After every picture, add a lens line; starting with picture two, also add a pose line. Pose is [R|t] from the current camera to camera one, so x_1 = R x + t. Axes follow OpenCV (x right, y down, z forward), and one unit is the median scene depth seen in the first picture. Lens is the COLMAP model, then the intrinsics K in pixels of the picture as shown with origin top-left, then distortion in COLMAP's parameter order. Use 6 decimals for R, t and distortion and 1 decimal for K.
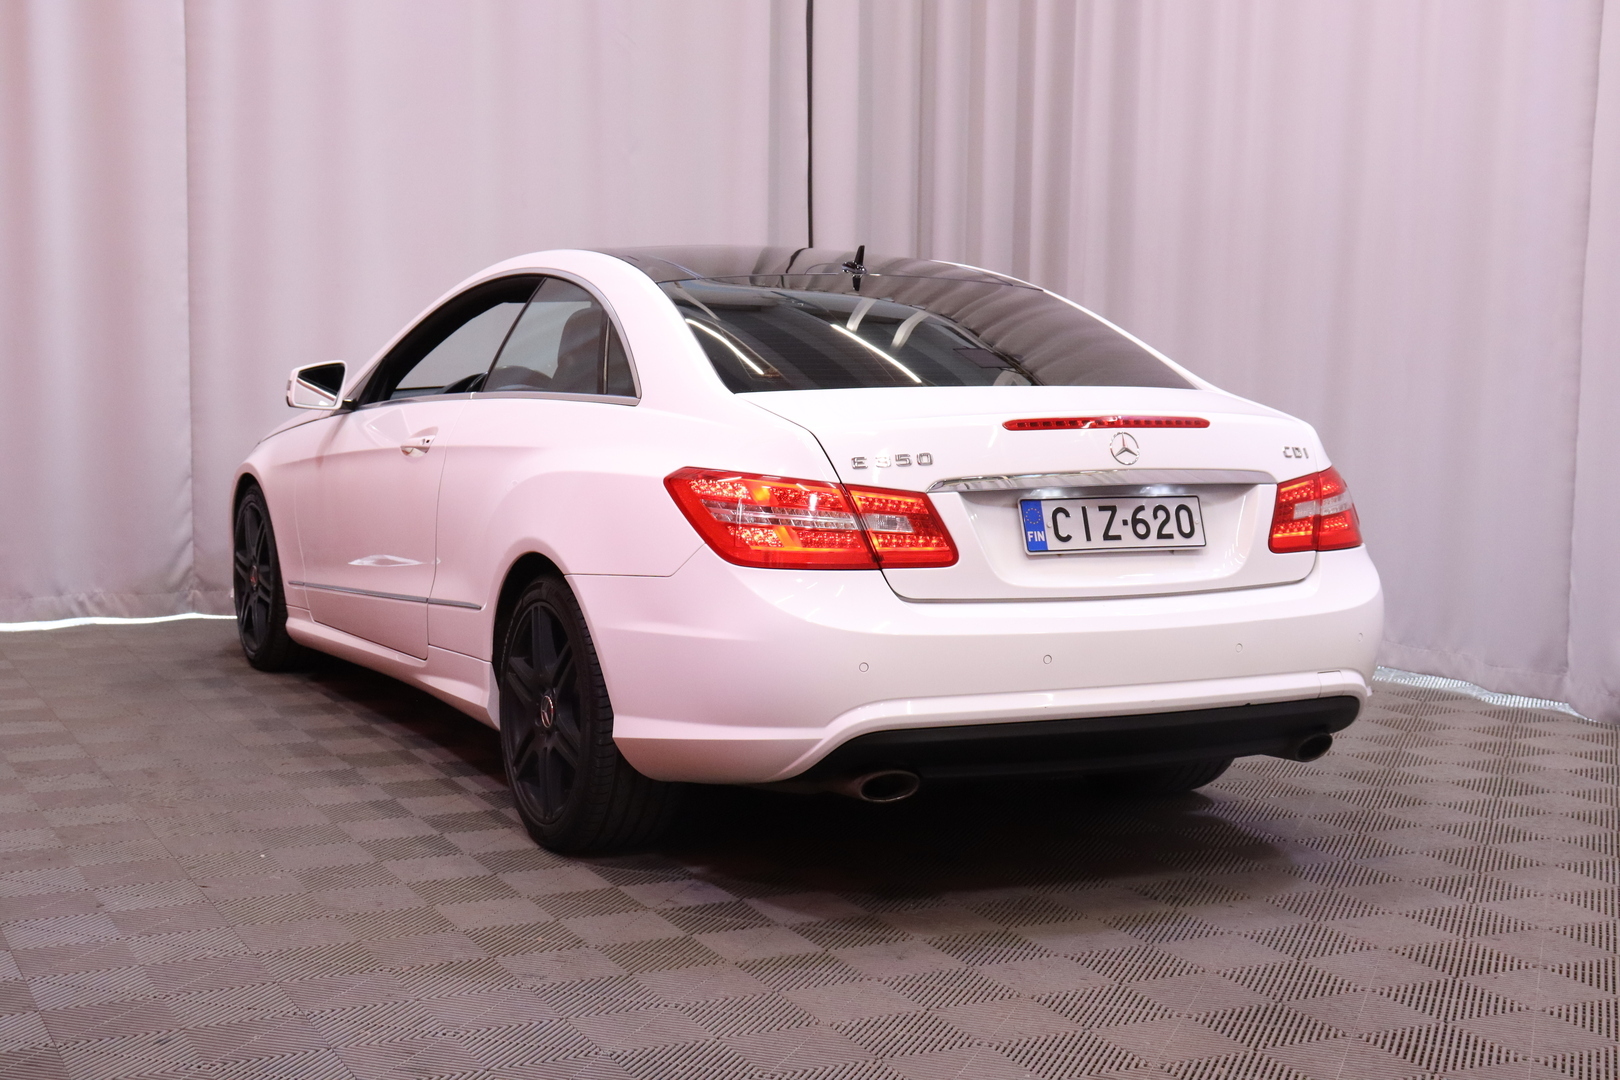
lens RADIAL K [[2313.1, 0, 810.0], [0, 2313.1, 540.0], [0, 0, 1]] dist [0.031363, 0.073316]
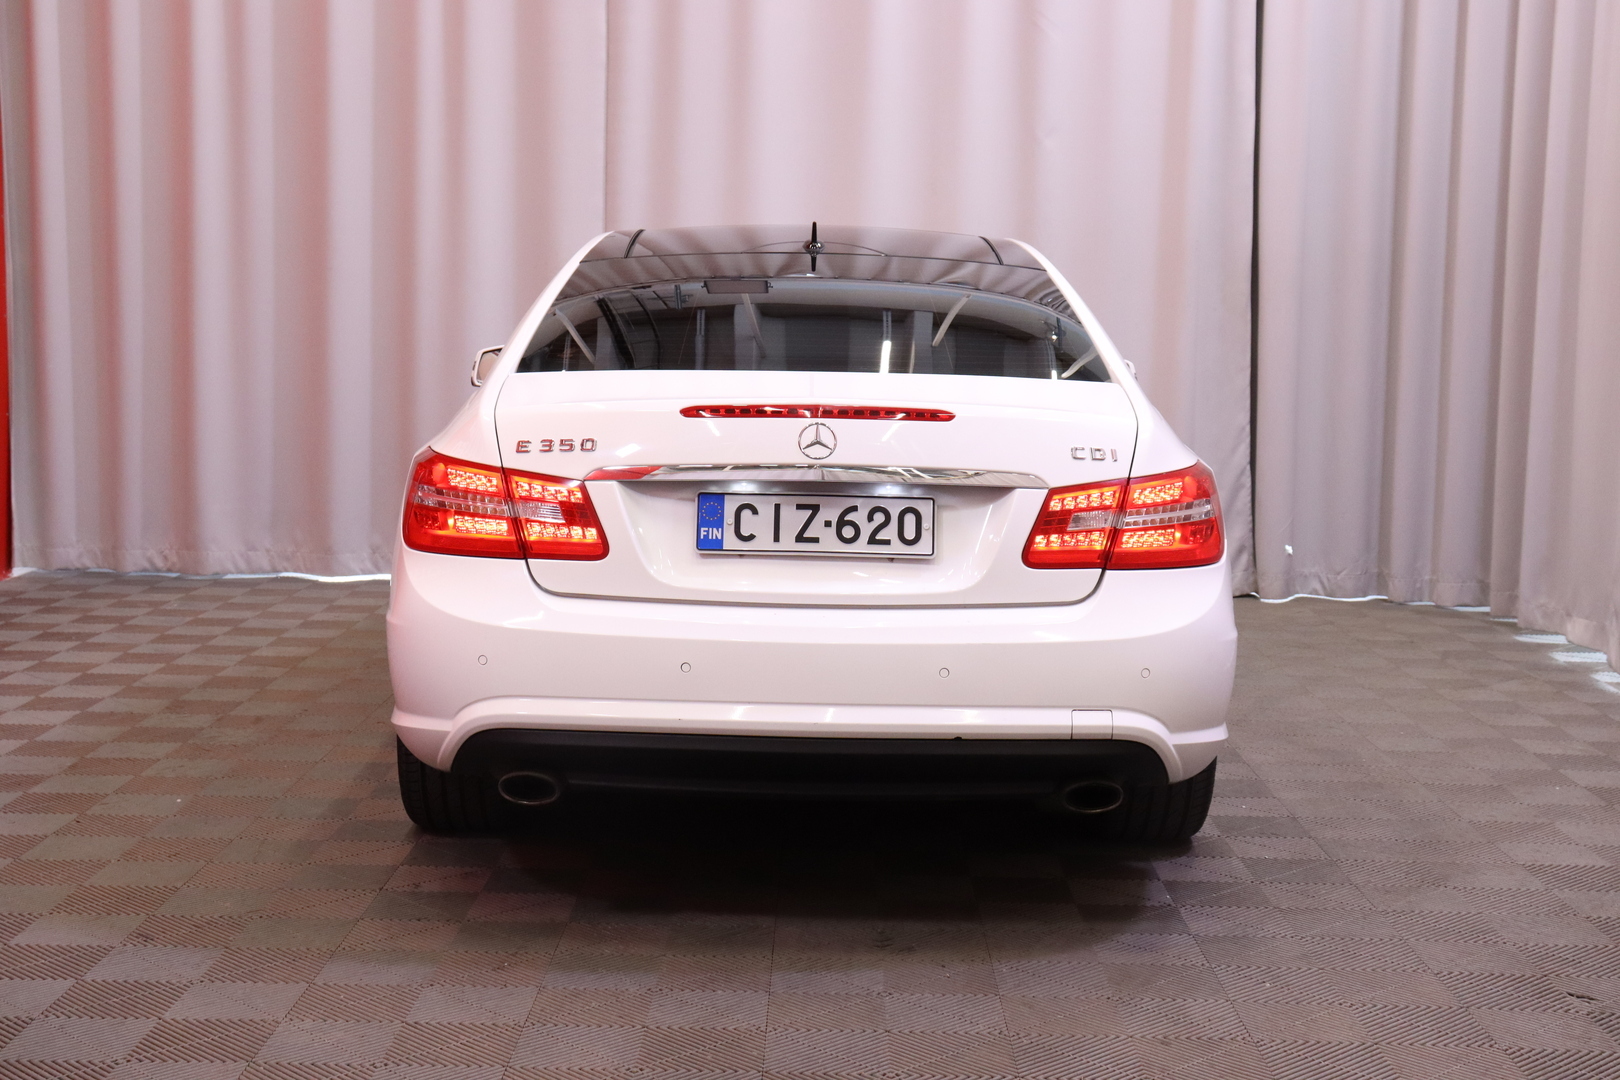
lens RADIAL K [[2269.9, 0, 810.0], [0, 2269.9, 540.0], [0, 0, 1]] dist [-0.044334, -0.049835]
pose [[0.898950, 0.050072, -0.435180, 0.513974], [-0.049869, 0.998685, 0.011894, -0.011436], [0.435203, 0.011010, 0.900265, 0.204690]]
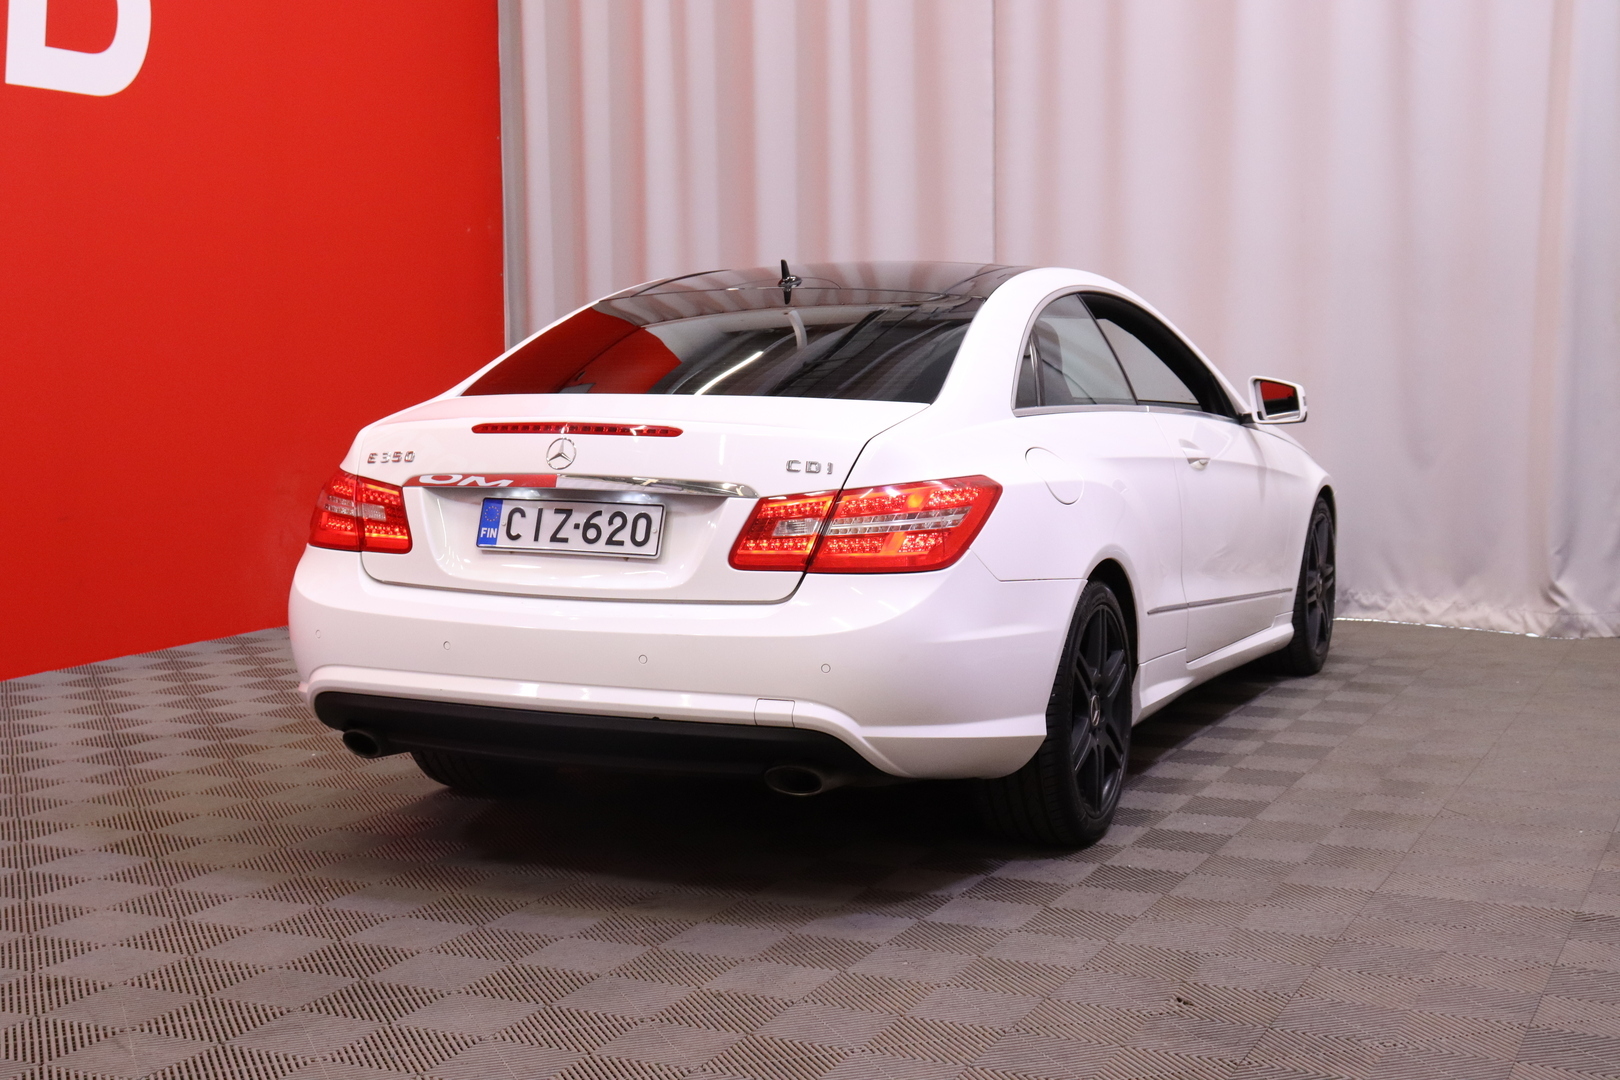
lens RADIAL K [[2269.9, 0, 810.0], [0, 2269.9, 540.0], [0, 0, 1]] dist [-0.044334, -0.049835]
pose [[0.643058, 0.057248, -0.763675, 0.973200], [-0.066005, 0.997634, 0.019206, -0.027670], [0.762968, 0.038056, 0.645315, 0.429921]]
